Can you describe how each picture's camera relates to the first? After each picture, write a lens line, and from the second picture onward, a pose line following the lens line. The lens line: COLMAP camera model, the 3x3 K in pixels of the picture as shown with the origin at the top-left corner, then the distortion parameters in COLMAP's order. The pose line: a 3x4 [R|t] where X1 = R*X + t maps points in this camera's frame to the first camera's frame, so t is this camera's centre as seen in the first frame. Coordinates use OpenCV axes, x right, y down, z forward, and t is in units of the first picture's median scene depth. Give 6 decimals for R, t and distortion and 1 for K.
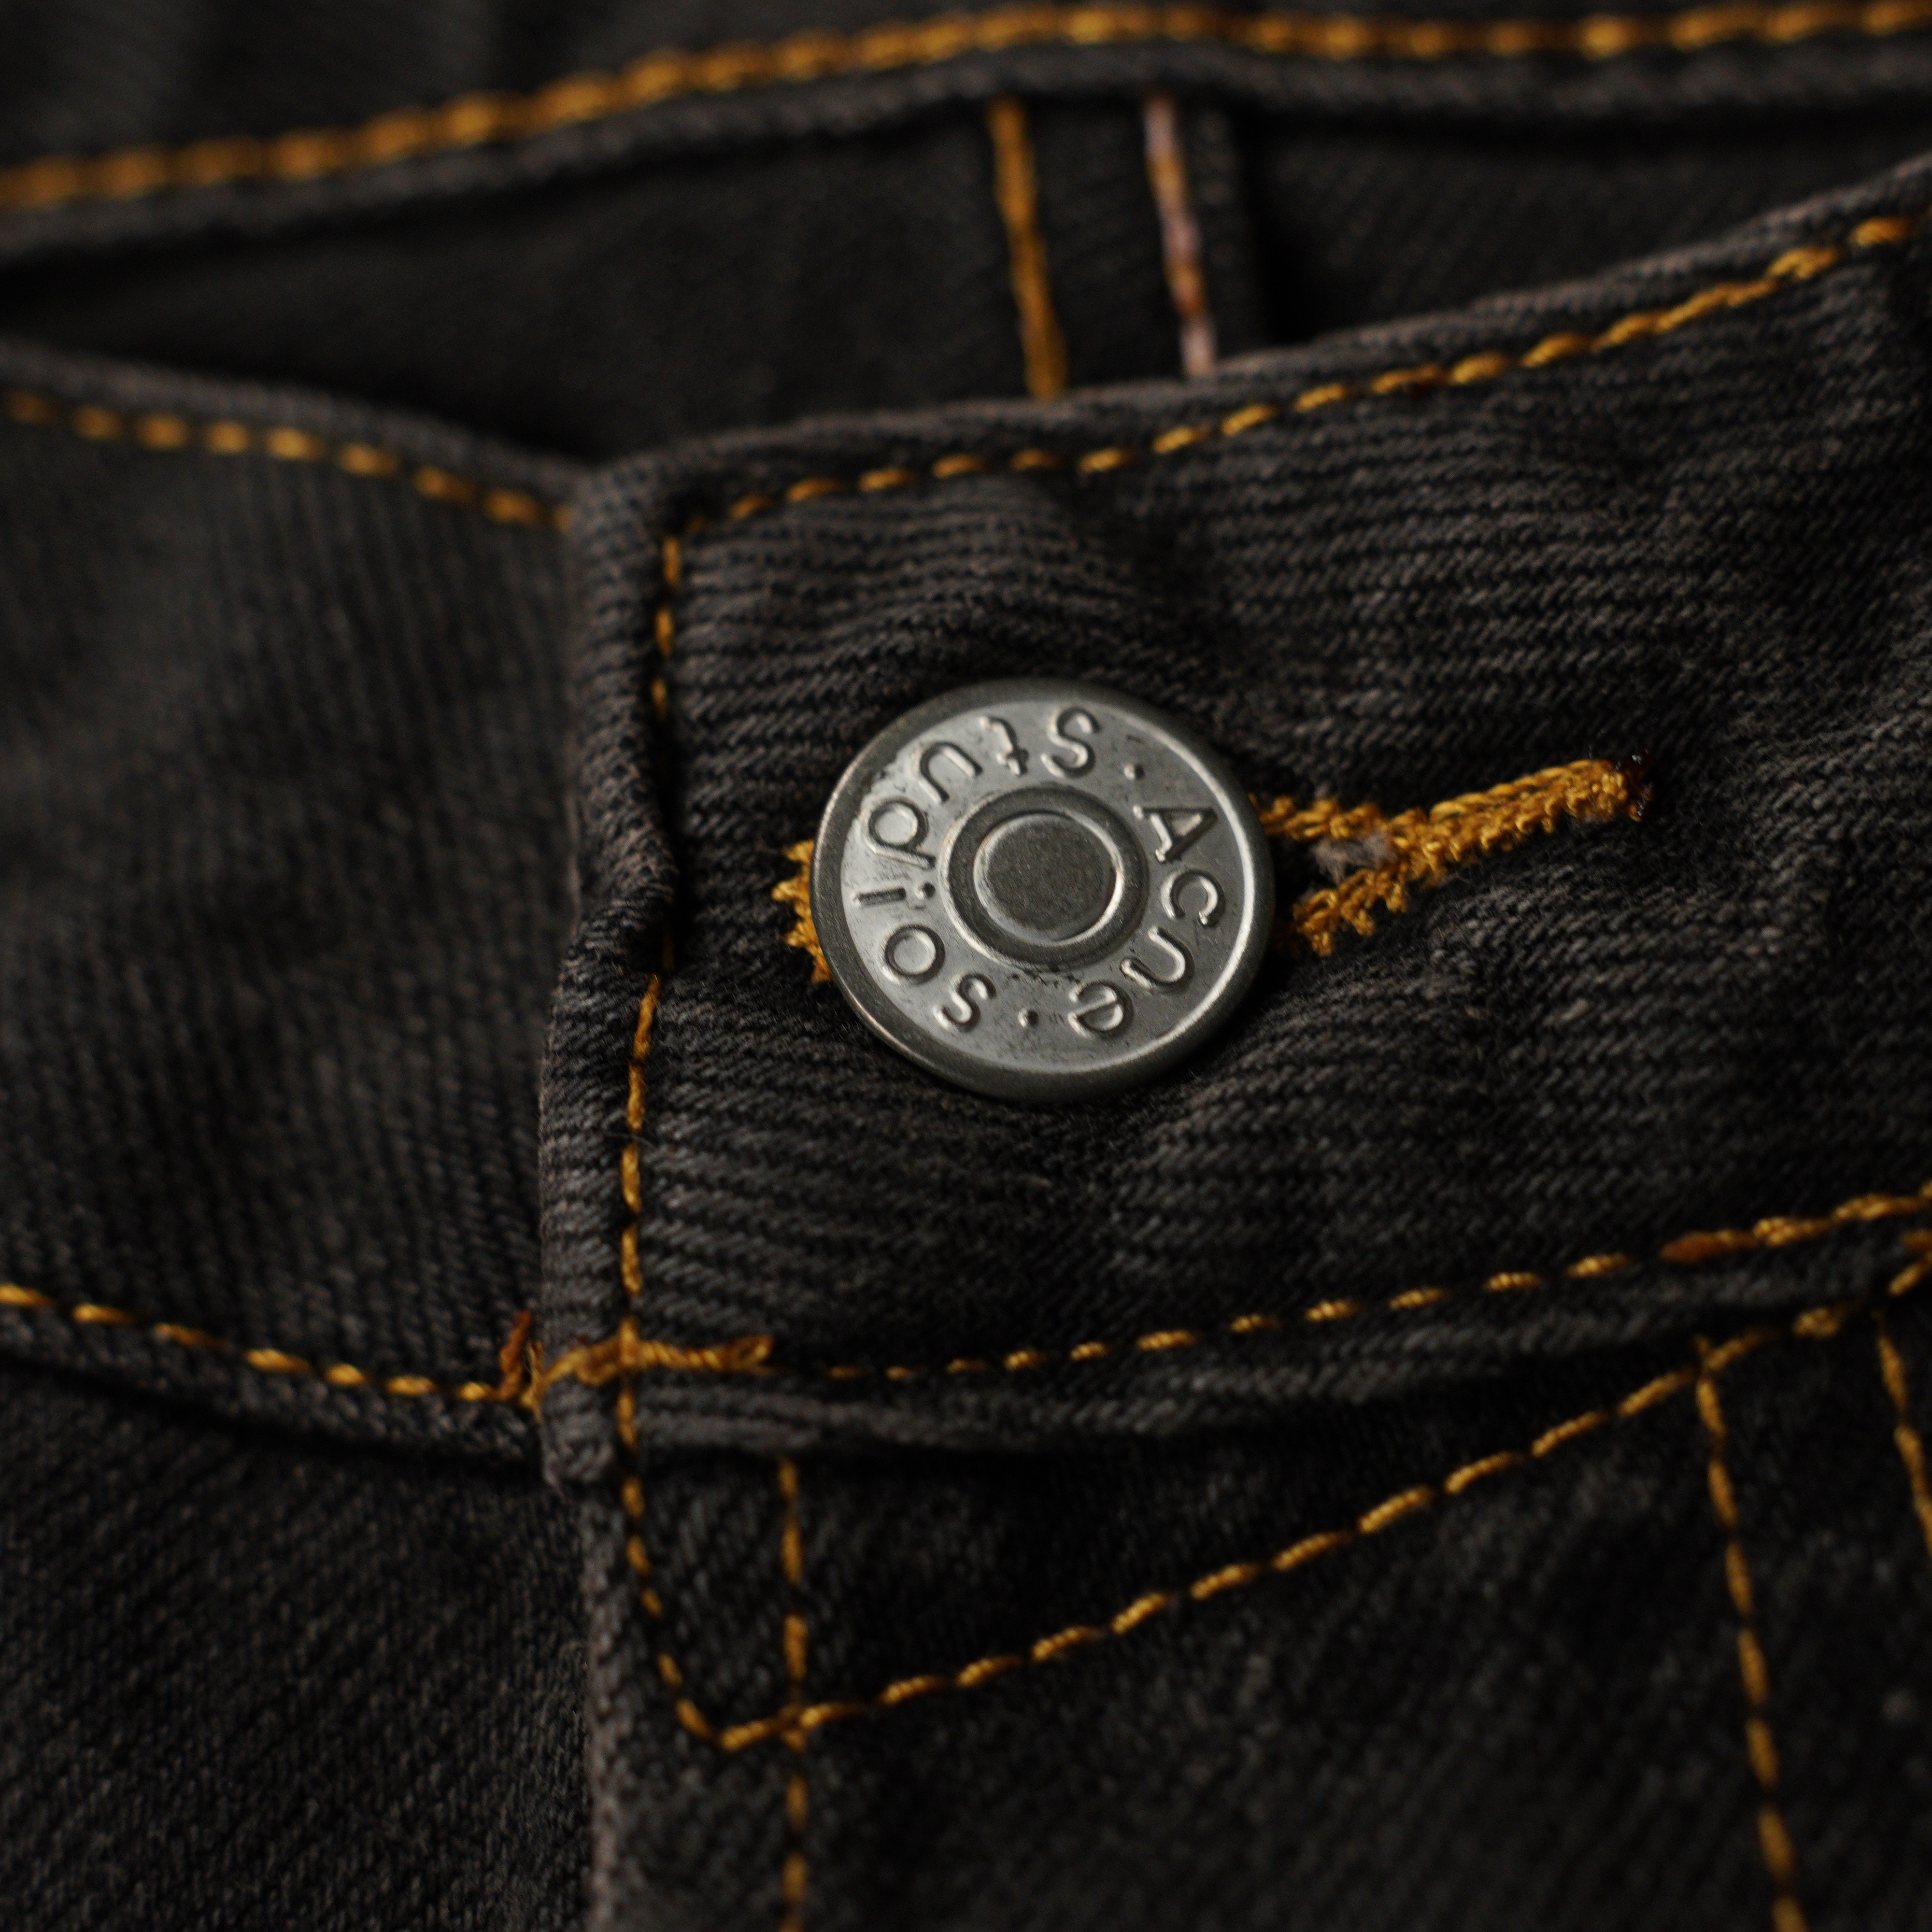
lens RADIAL K [[3482.6, 0, 966.0], [0, 3482.6, 966.0], [0, 0, 1]] dist [-0.098856, 0.057144]
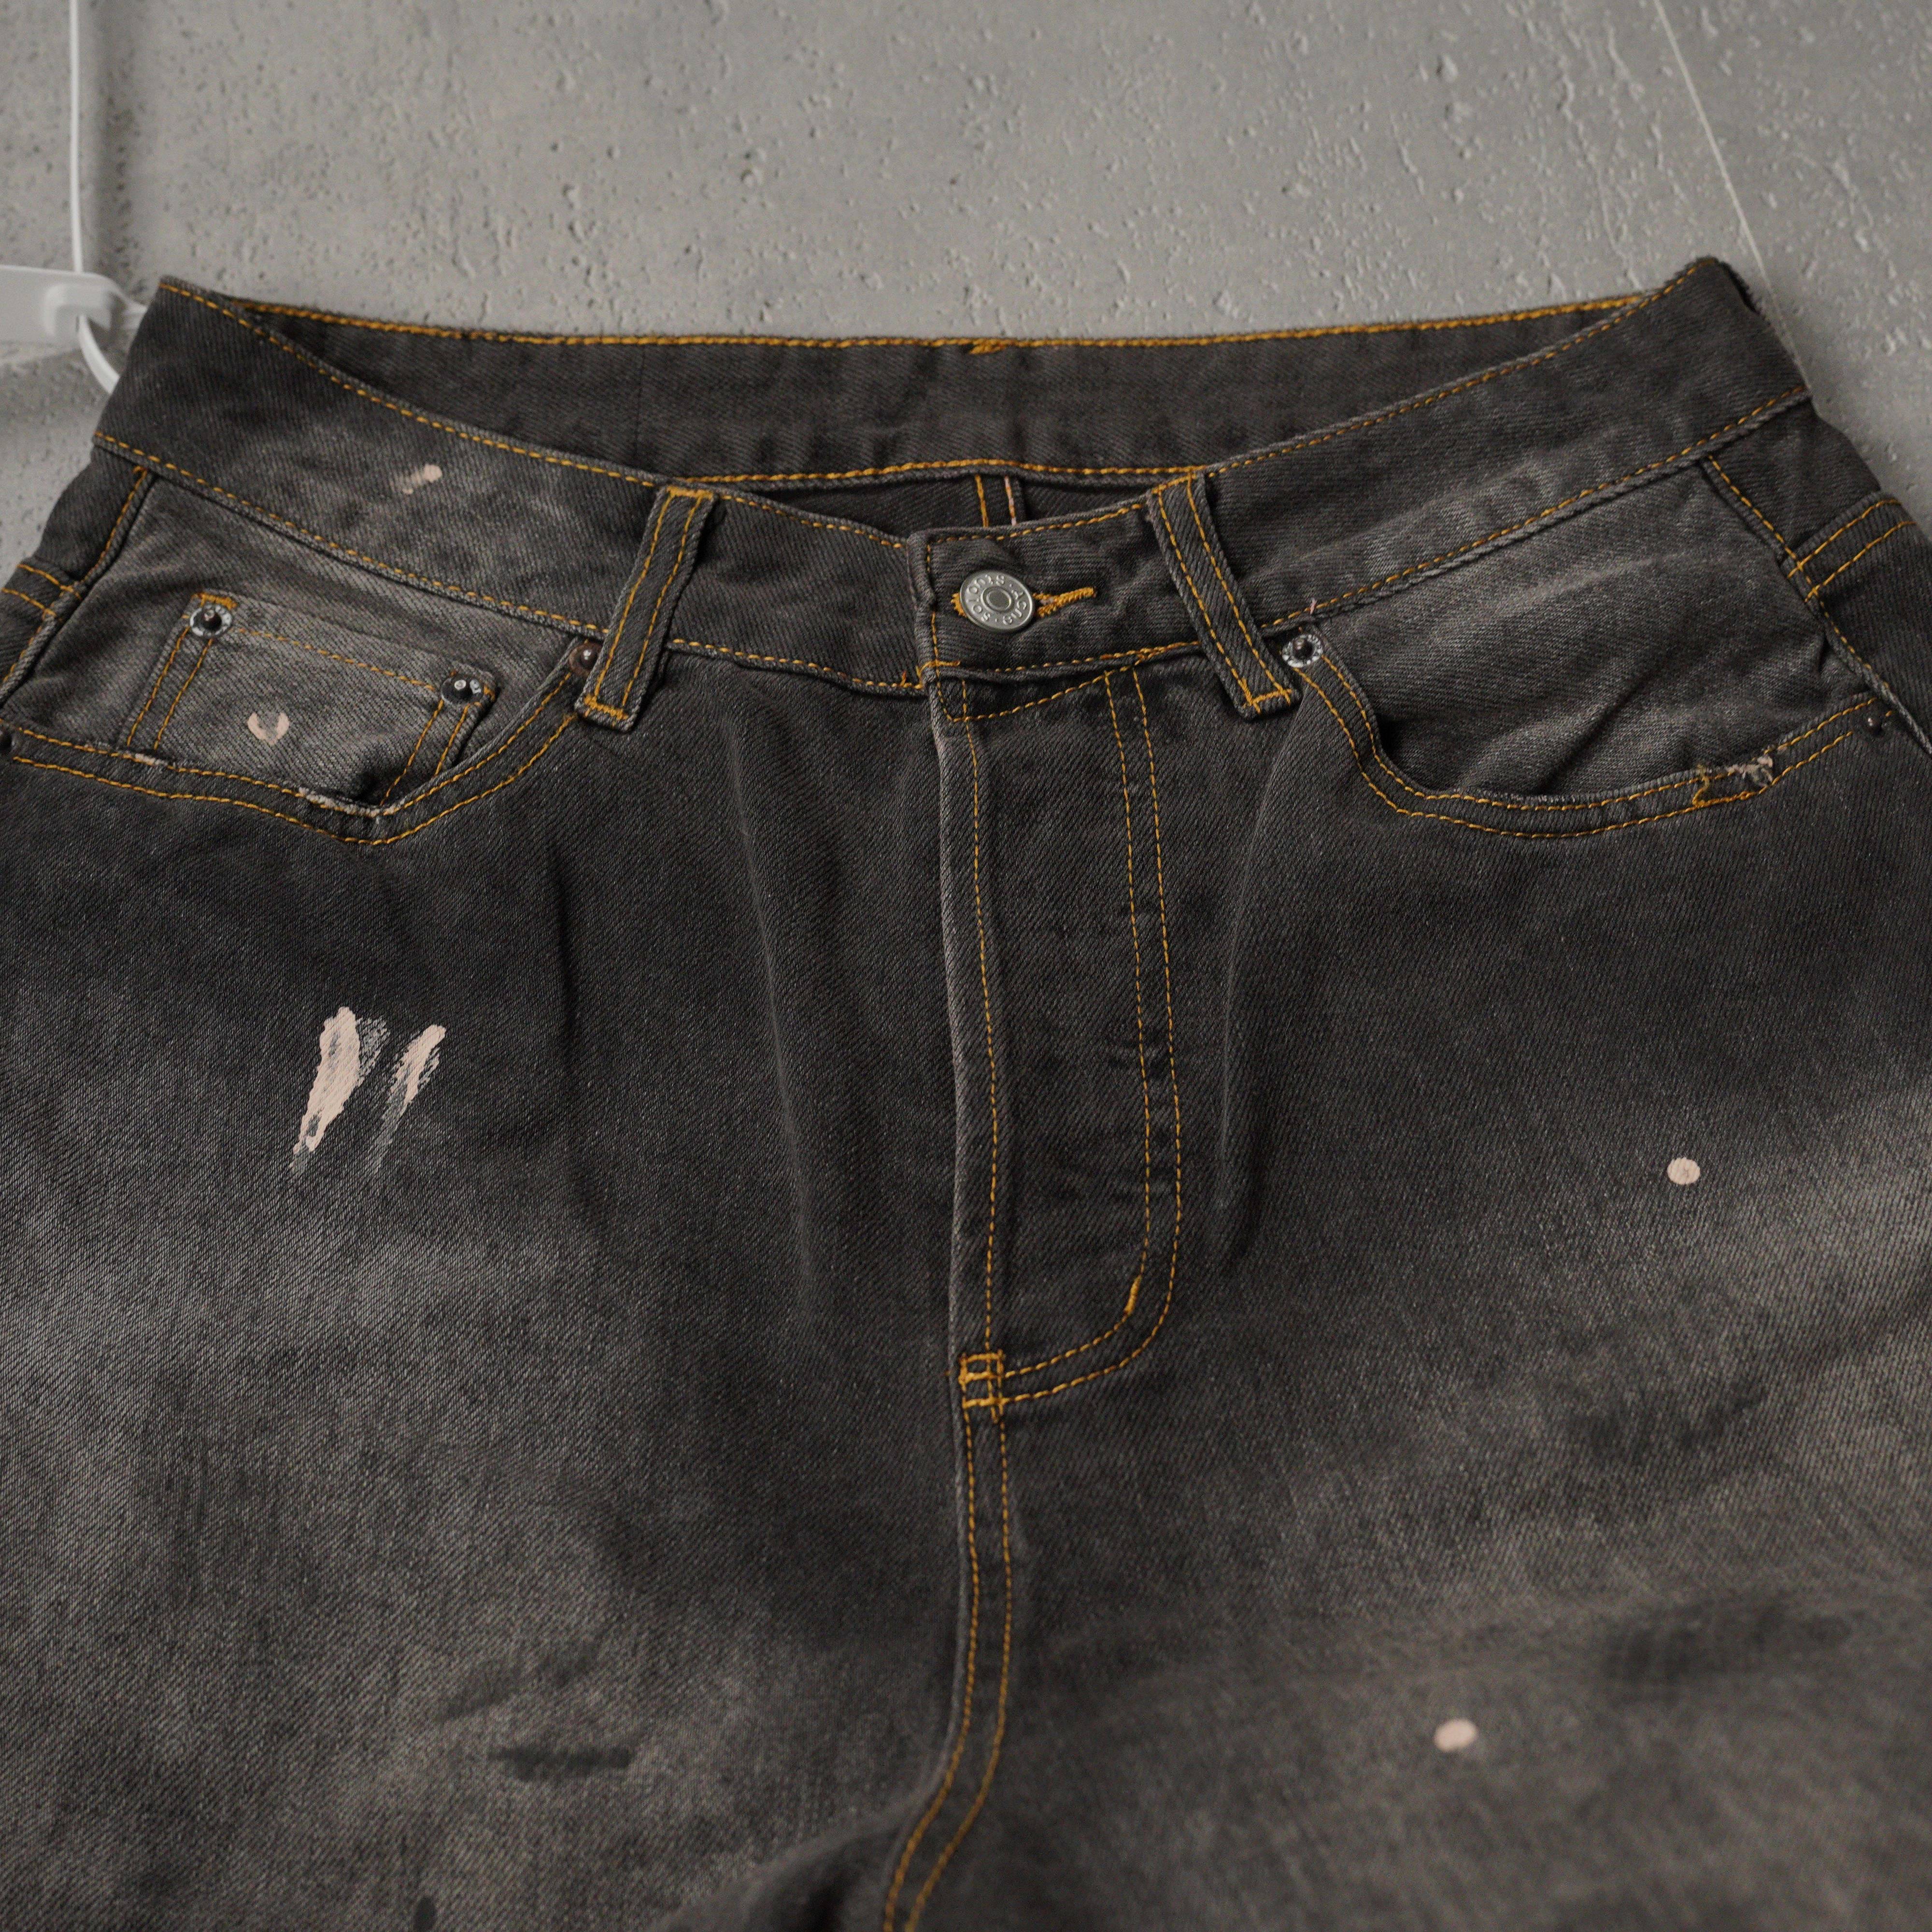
lens RADIAL K [[3482.6, 0, 966.0], [0, 3482.6, 966.0], [0, 0, 1]] dist [-0.098856, 0.057144]
pose [[0.979354, 0.046775, 0.196668, -1.133867], [-0.020156, 0.990609, -0.135231, 1.354984], [-0.201147, 0.128475, 0.971099, -4.537950]]
